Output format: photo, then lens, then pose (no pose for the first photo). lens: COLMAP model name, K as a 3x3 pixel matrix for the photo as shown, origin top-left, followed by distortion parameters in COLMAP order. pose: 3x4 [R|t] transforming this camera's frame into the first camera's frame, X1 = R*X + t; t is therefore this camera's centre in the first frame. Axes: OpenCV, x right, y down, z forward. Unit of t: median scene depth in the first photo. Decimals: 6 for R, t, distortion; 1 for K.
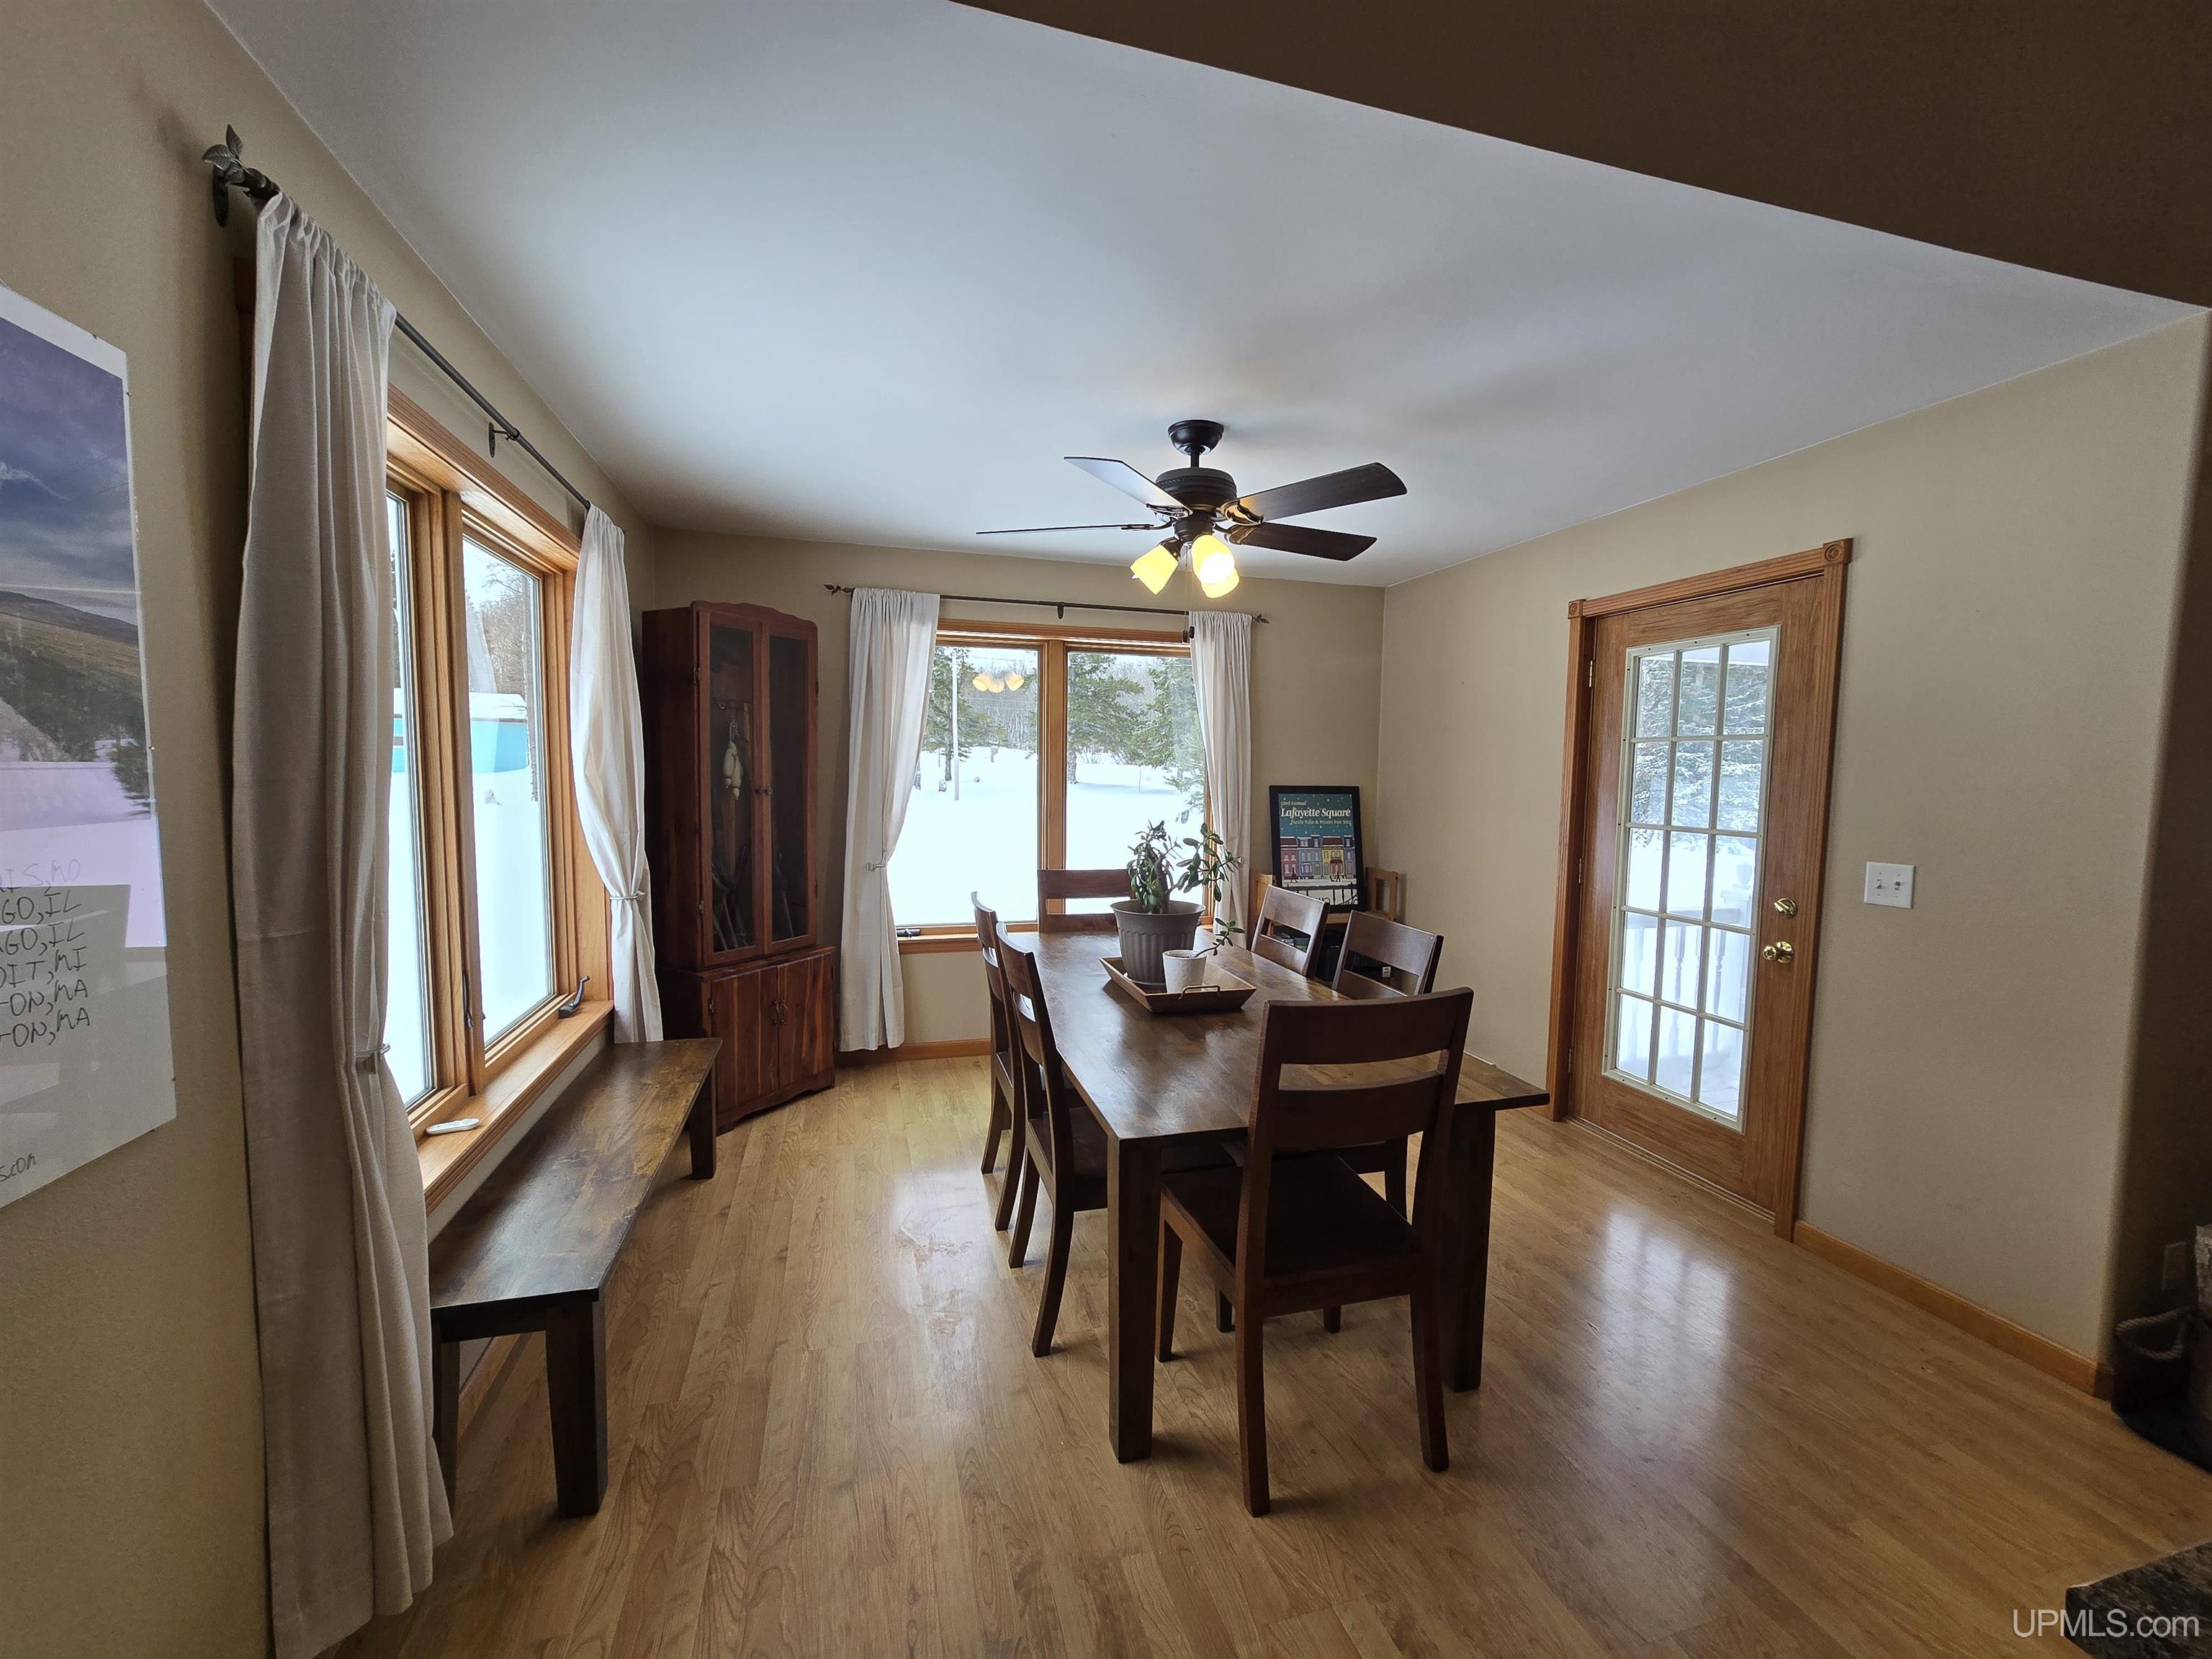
lens RADIAL K [[900.7, 0, 1121.4], [0, 900.7, 836.8], [0, 0, 1]] dist [-0.003204, -0.000824]
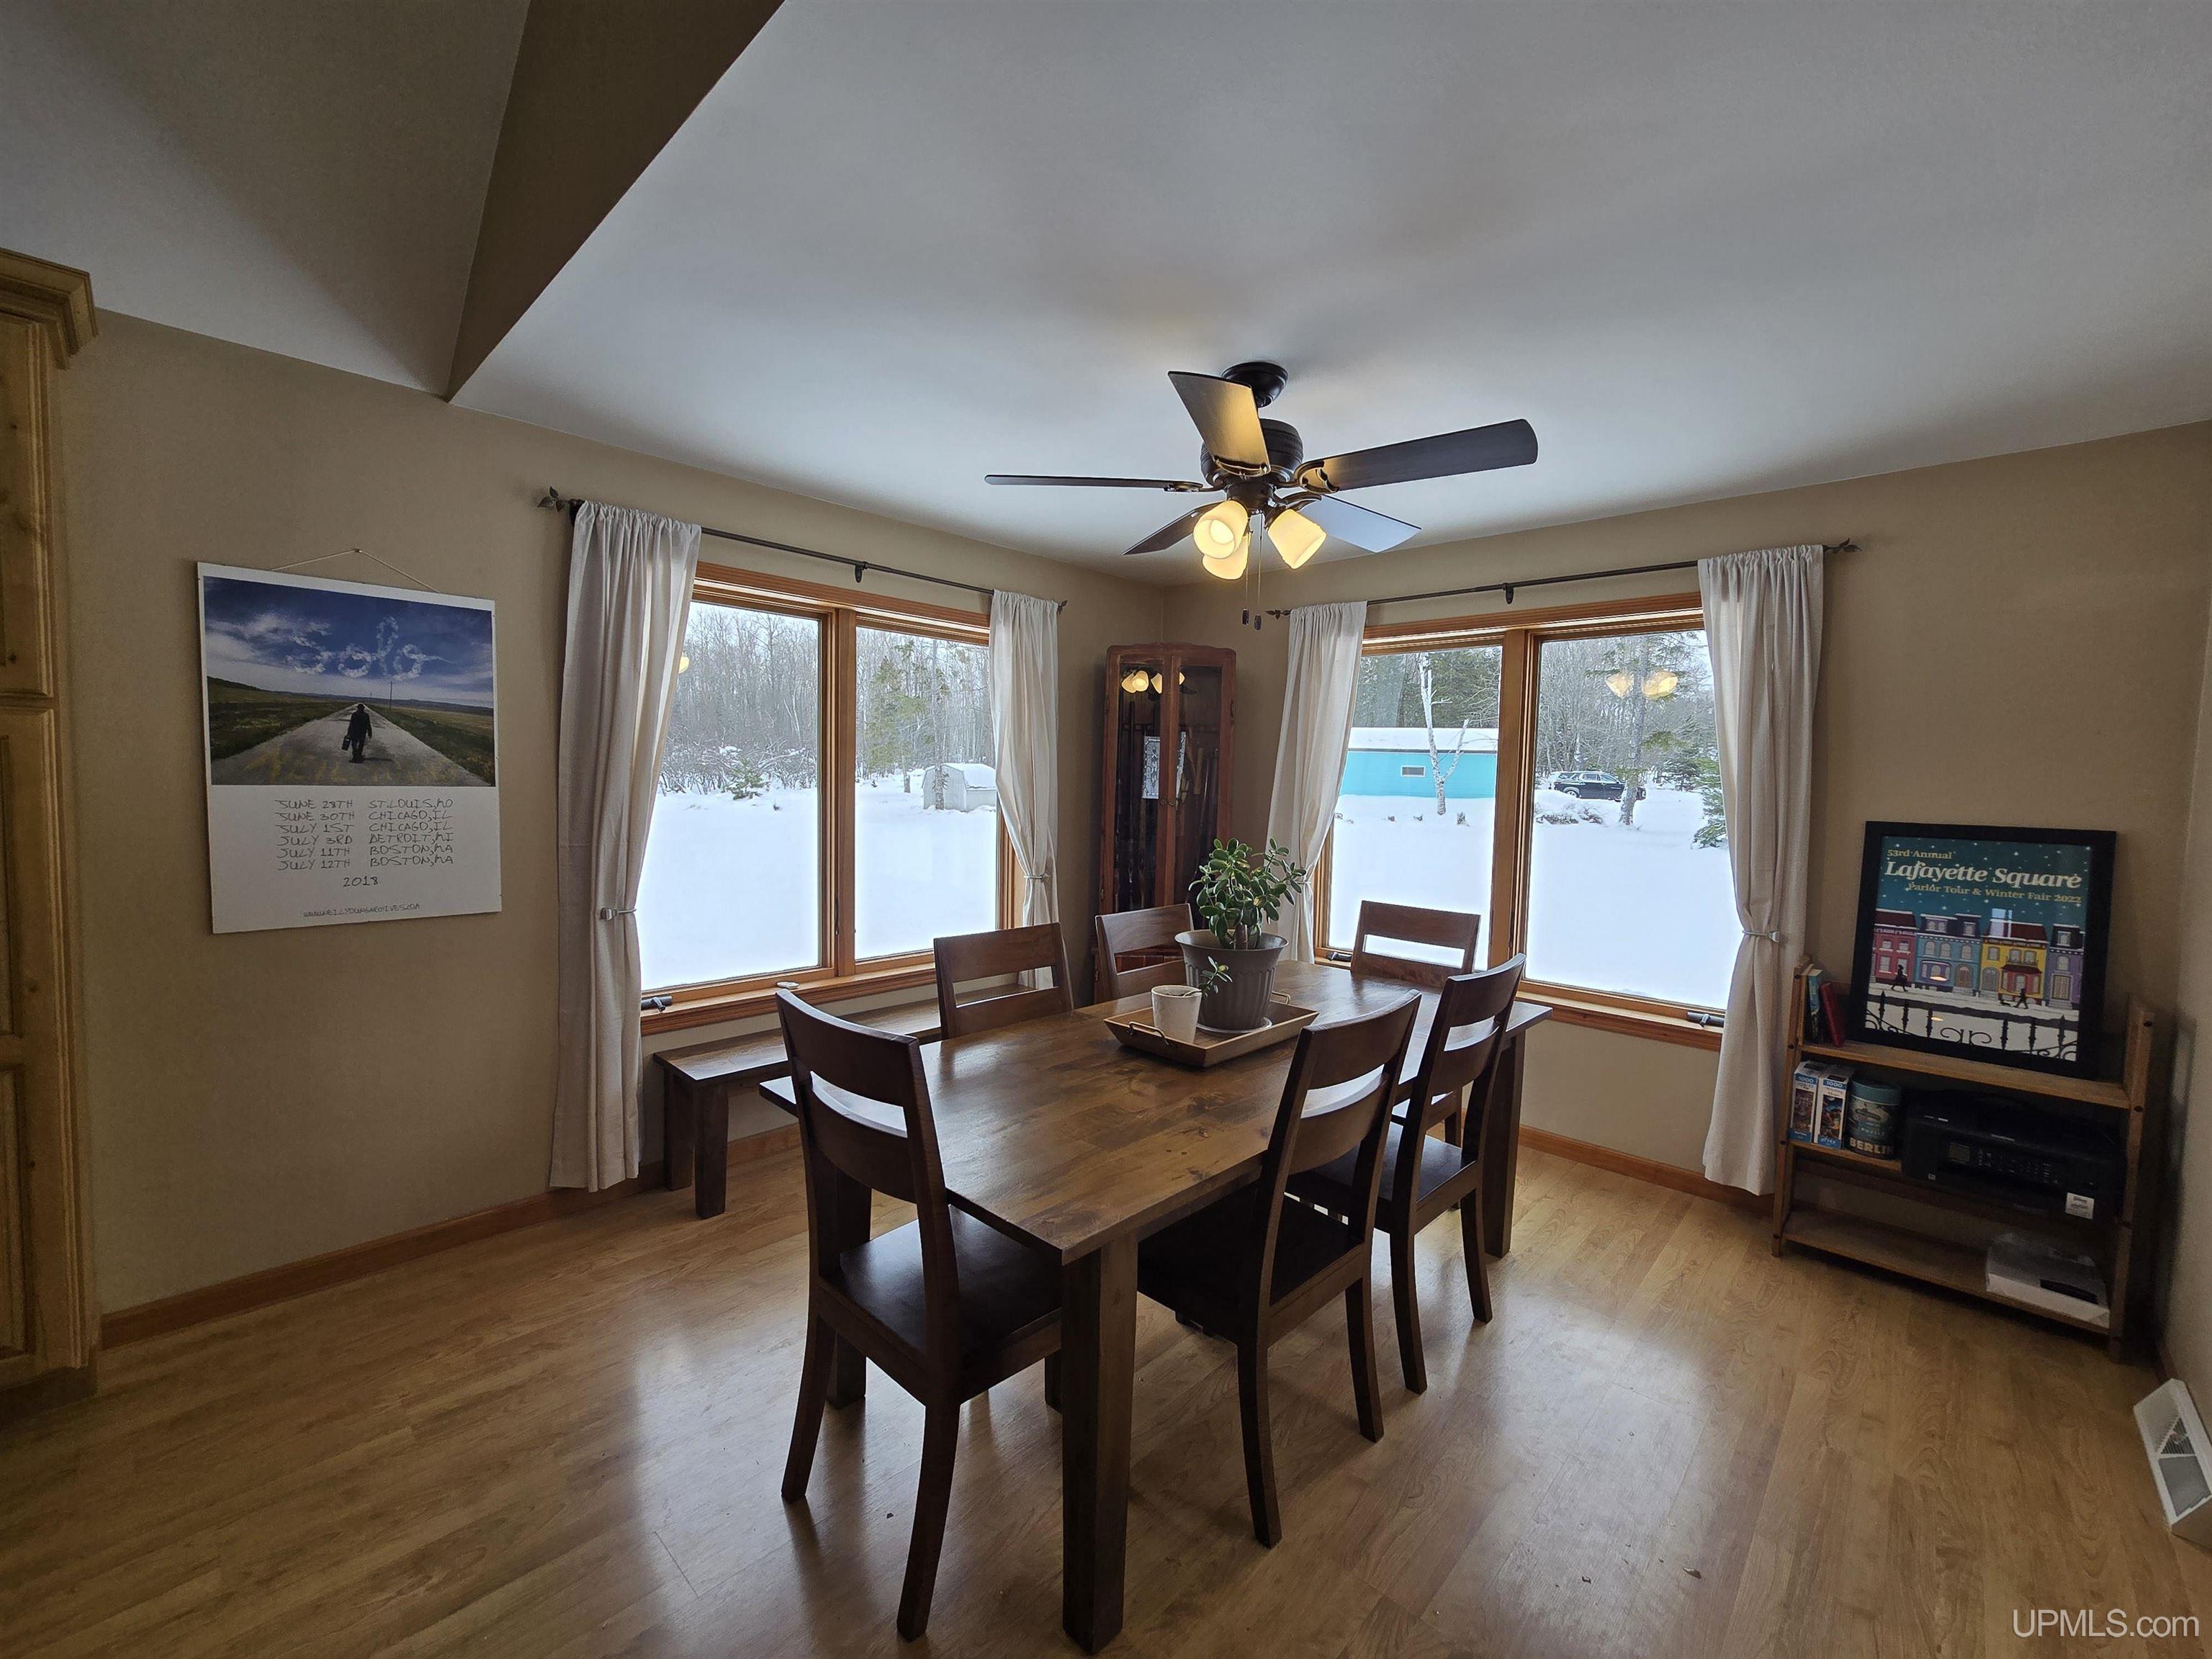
lens RADIAL K [[900.3, 0, 1118.1], [0, 900.3, 835.5], [0, 0, 1]] dist [-0.010498, 0.004725]
pose [[0.505507, 0.055064, -0.861064, 0.568456], [-0.084016, 0.996360, 0.014392, -0.019333], [0.858723, 0.065068, 0.508293, 0.365728]]
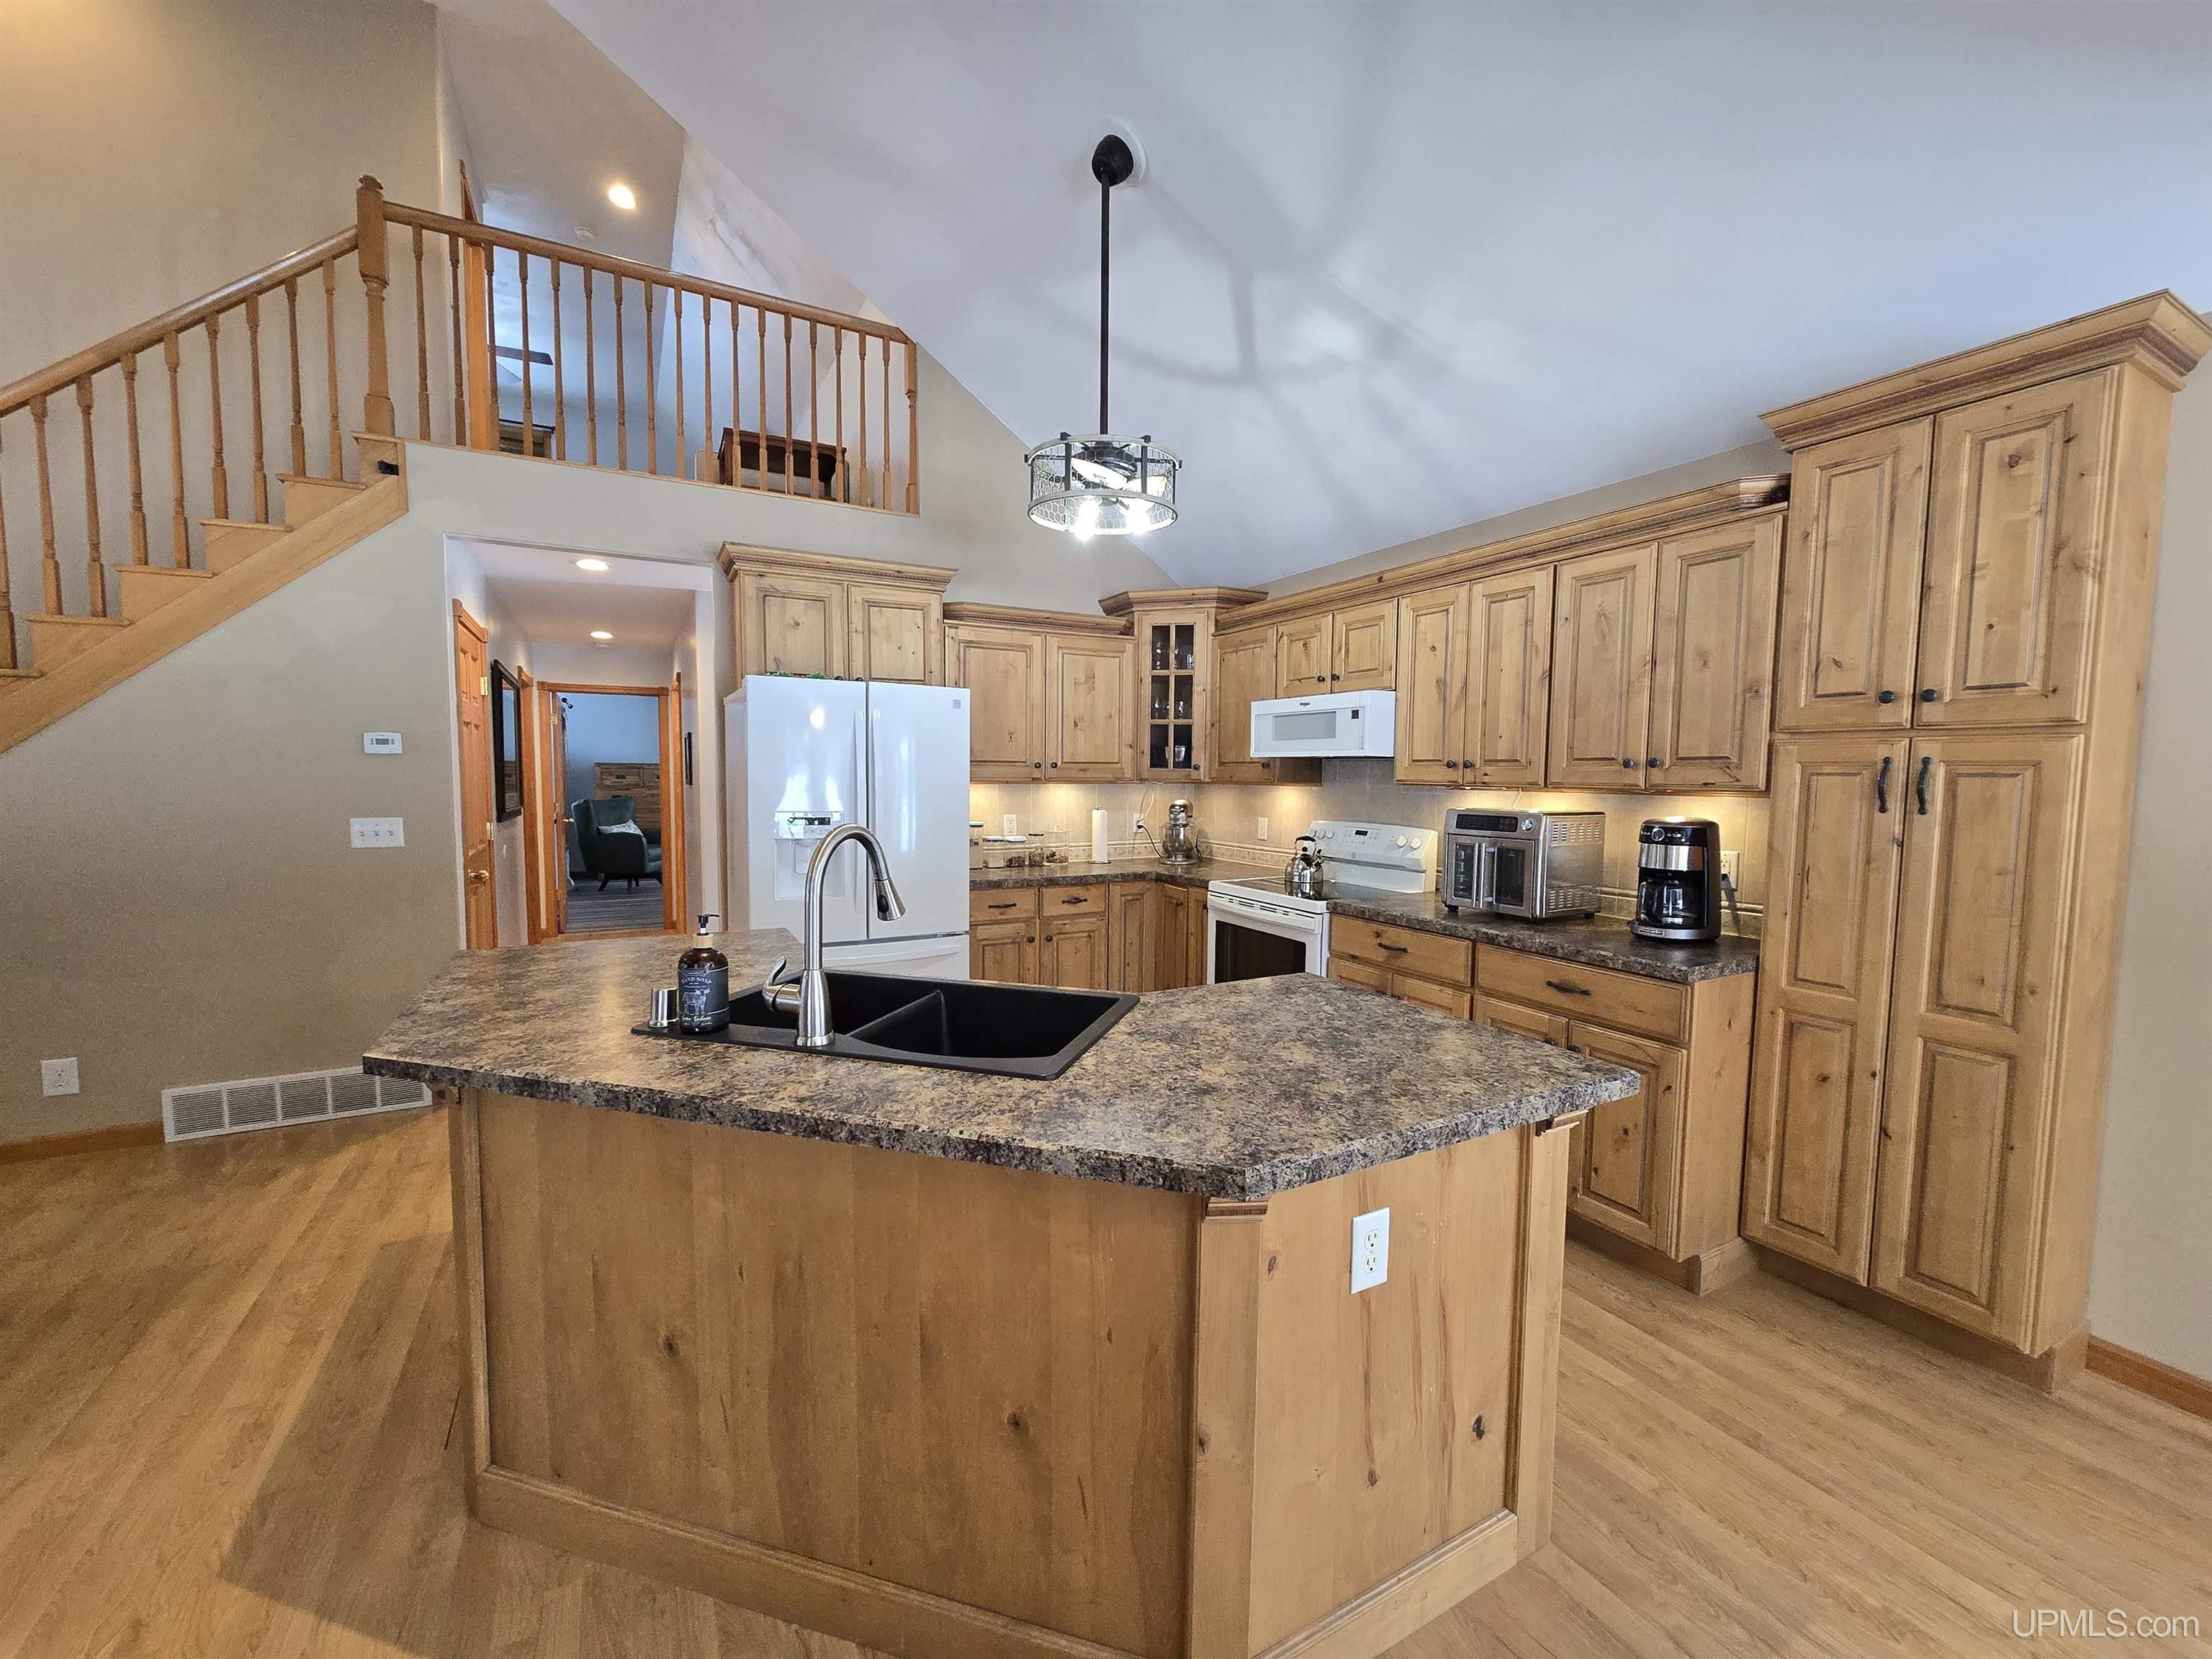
lens RADIAL K [[897.1, 0, 1113.7], [0, 897.1, 835.2], [0, 0, 1]] dist [-0.003035, 0.000031]
pose [[-0.976103, -0.009461, -0.217101, 0.500532], [-0.040083, 0.989748, 0.137081, -0.022881], [0.213579, 0.142508, -0.966476, 0.503800]]
